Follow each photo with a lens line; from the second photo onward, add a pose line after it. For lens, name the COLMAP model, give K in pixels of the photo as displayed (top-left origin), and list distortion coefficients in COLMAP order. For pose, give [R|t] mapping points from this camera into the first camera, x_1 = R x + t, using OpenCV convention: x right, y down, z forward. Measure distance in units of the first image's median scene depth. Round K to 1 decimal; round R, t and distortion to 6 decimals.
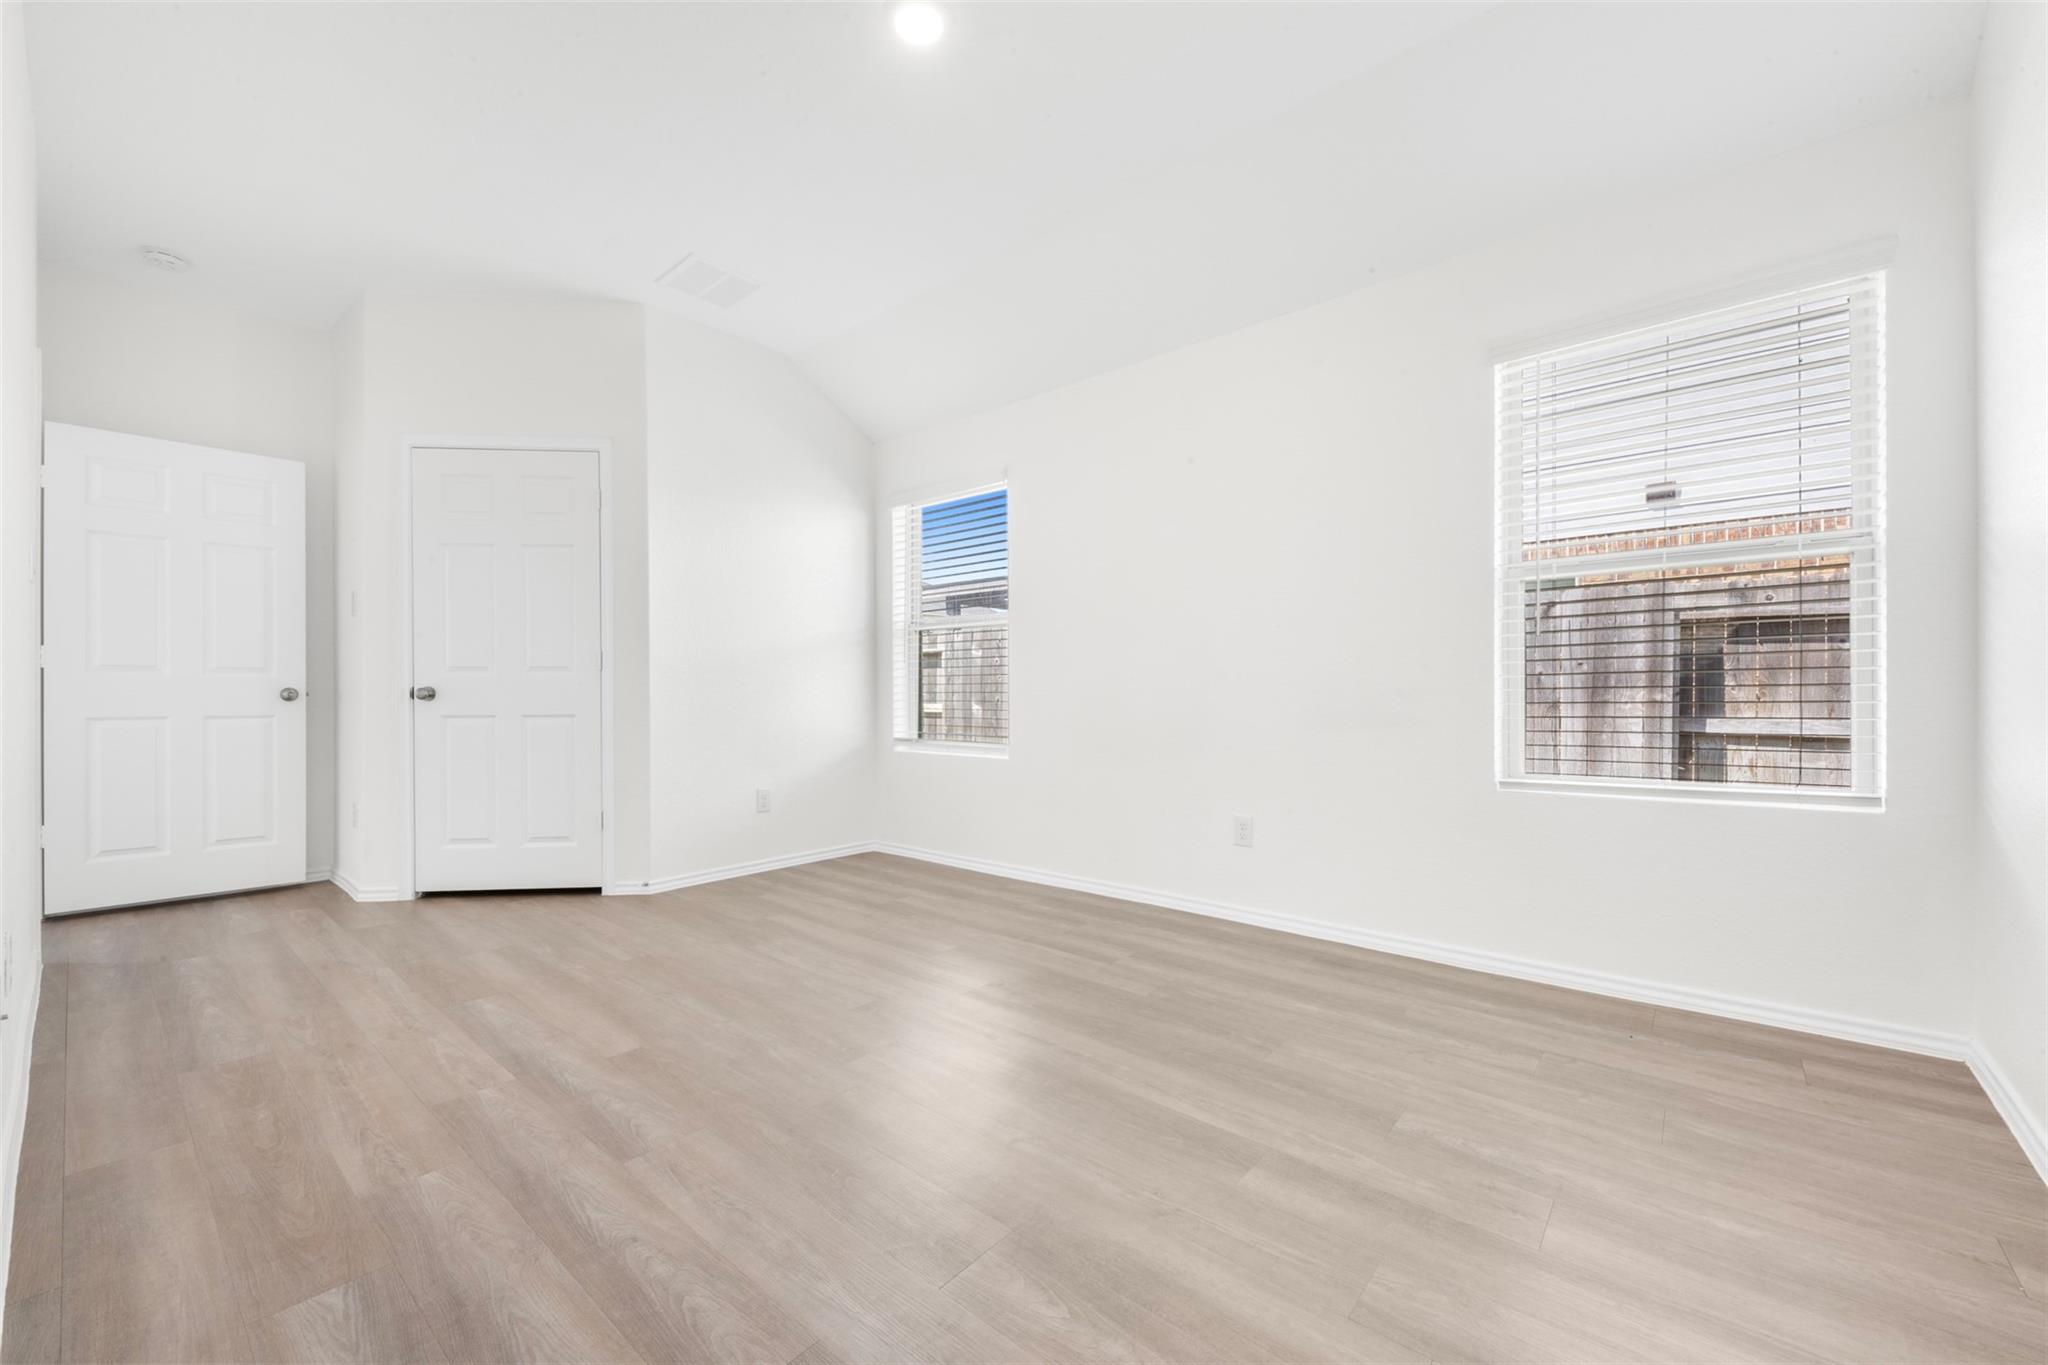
lens RADIAL K [[815.7, 0, 1036.6], [0, 815.7, 698.0], [0, 0, 1]] dist [0.001776, -0.001505]
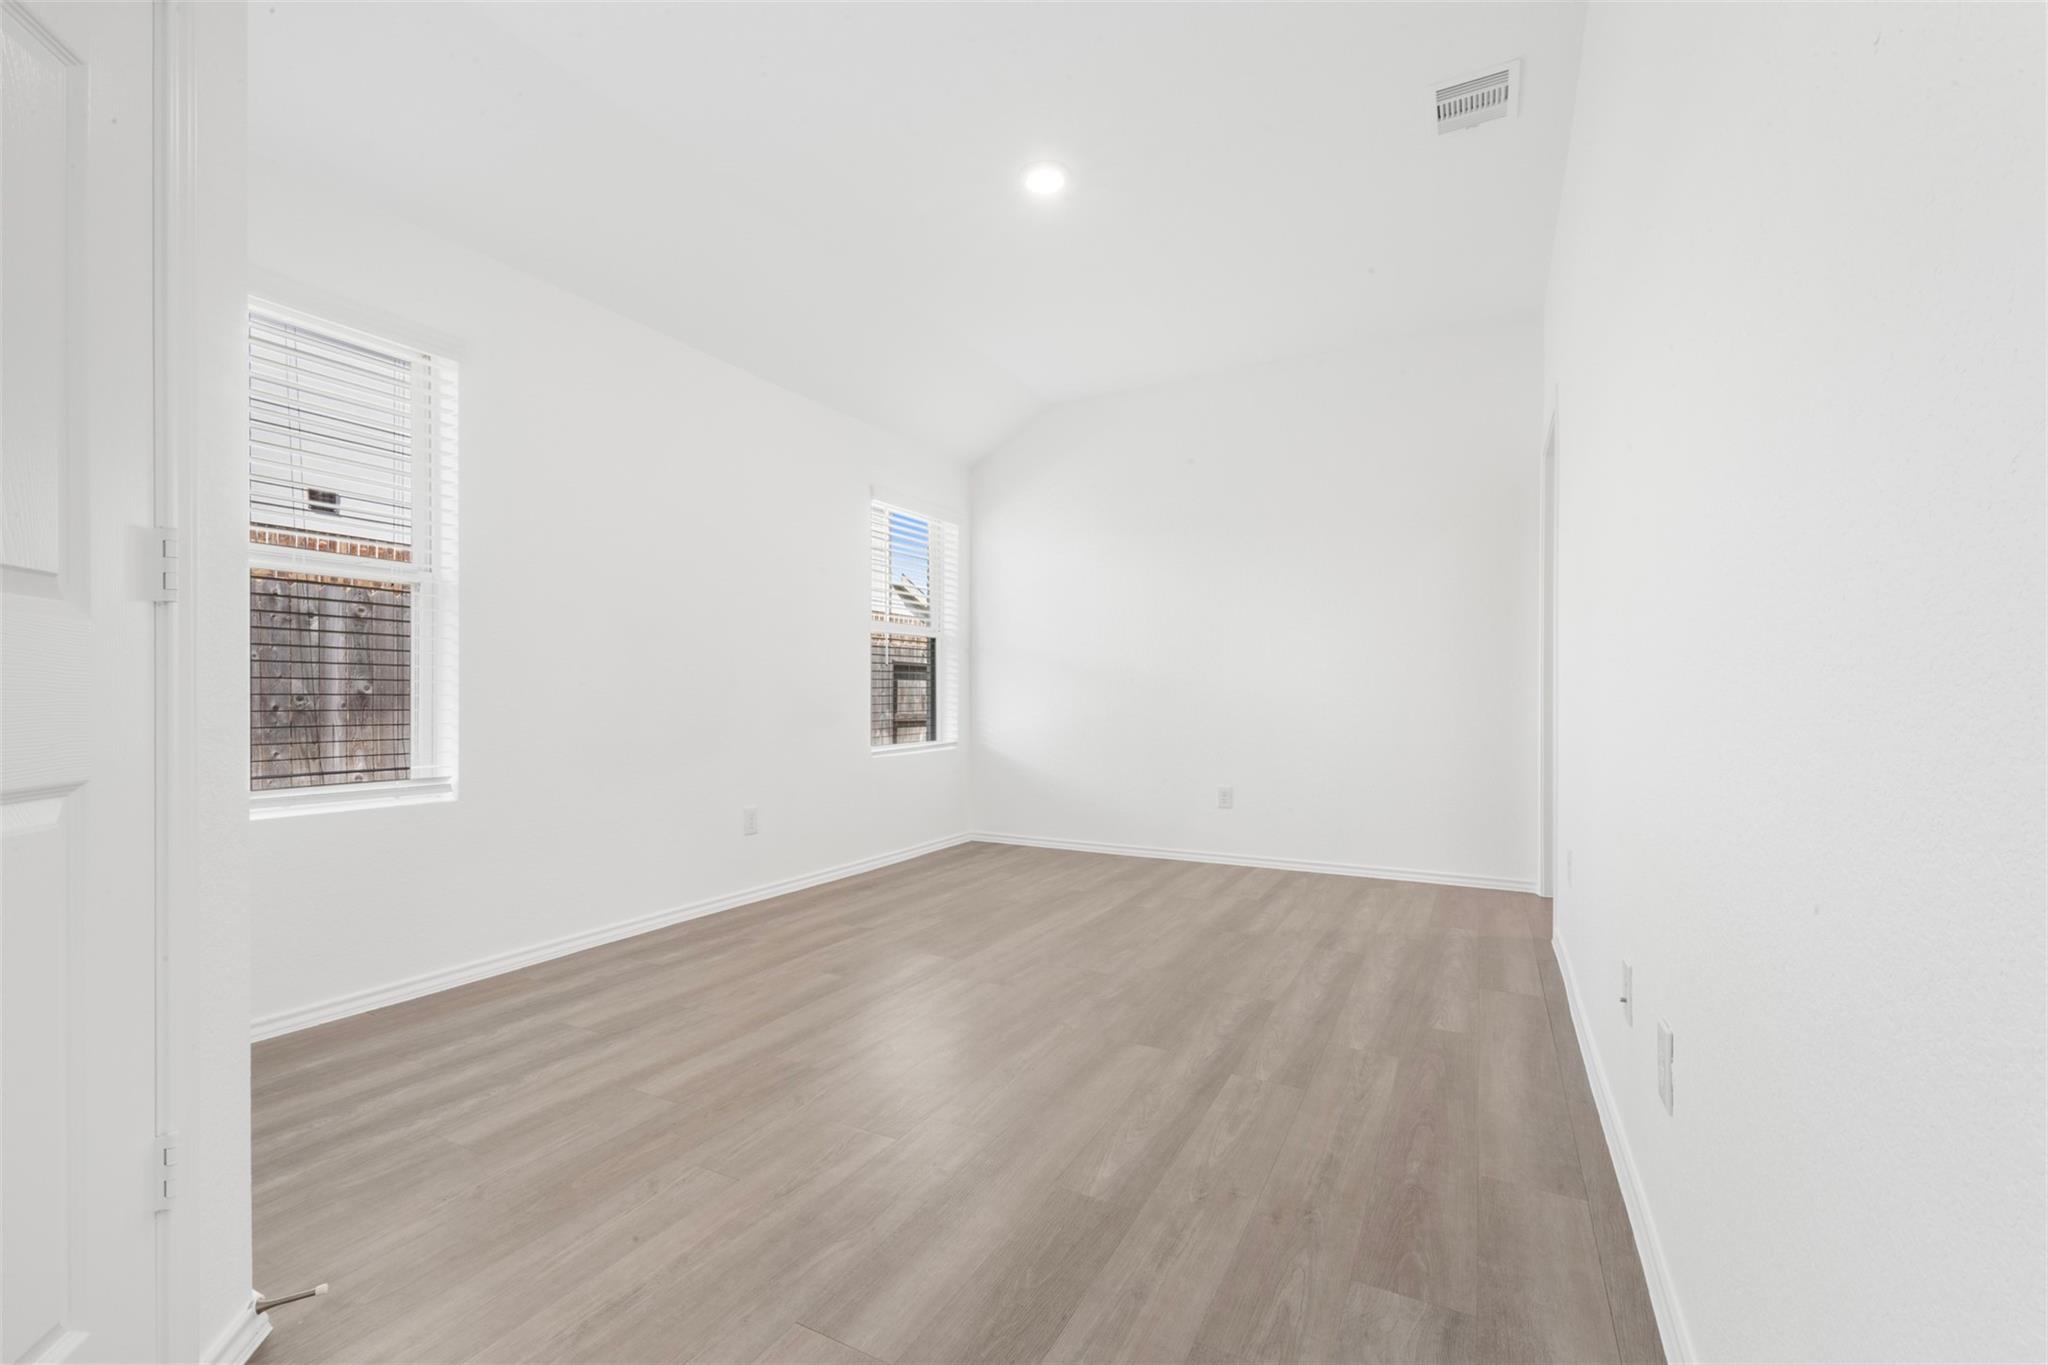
lens RADIAL K [[844.5, 0, 1030.4], [0, 844.5, 689.1], [0, 0, 1]] dist [0.005001, 0.000300]
pose [[-0.210368, 0.011621, 0.977553, -1.365057], [0.007639, 0.999918, -0.010244, -0.003628], [-0.977592, 0.005312, -0.210440, 1.234222]]
